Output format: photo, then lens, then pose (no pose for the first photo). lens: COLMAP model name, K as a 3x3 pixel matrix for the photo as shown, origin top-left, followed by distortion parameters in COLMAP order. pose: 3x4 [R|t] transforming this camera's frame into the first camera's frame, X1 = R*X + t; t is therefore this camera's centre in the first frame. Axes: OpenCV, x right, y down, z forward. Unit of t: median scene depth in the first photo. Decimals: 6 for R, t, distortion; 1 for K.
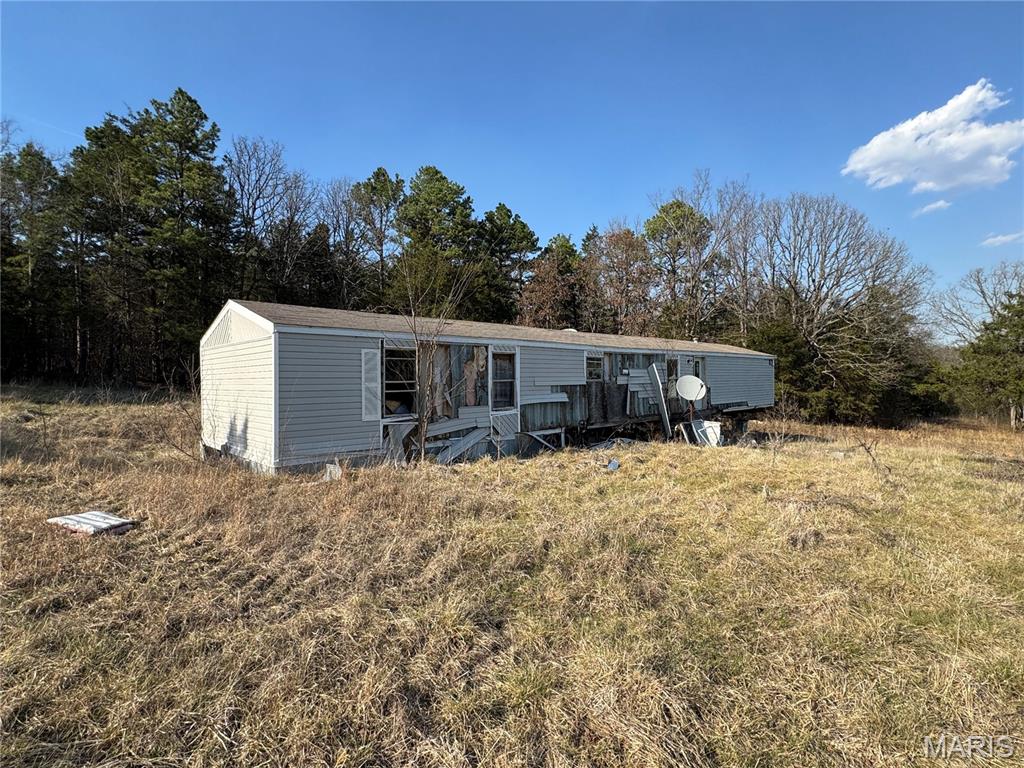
lens RADIAL K [[535.4, 0, 511.2], [0, 535.4, 381.9], [0, 0, 1]] dist [0.000231, 0.000231]
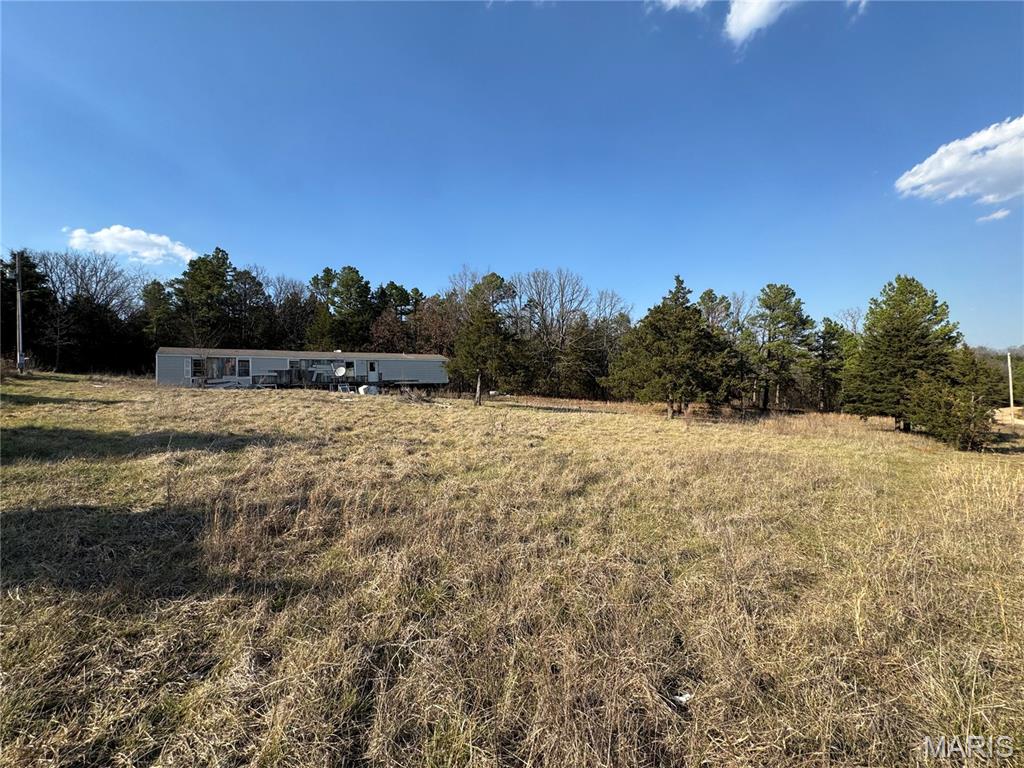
lens RADIAL K [[409.8, 0, 513.3], [0, 409.8, 383.5], [0, 0, 1]] dist [0.000605, 0.000010]
pose [[0.988901, 0.003541, -0.148537, 1.726552], [-0.002166, 0.999953, 0.009422, 0.055193], [0.148563, -0.008996, 0.988862, -1.088032]]
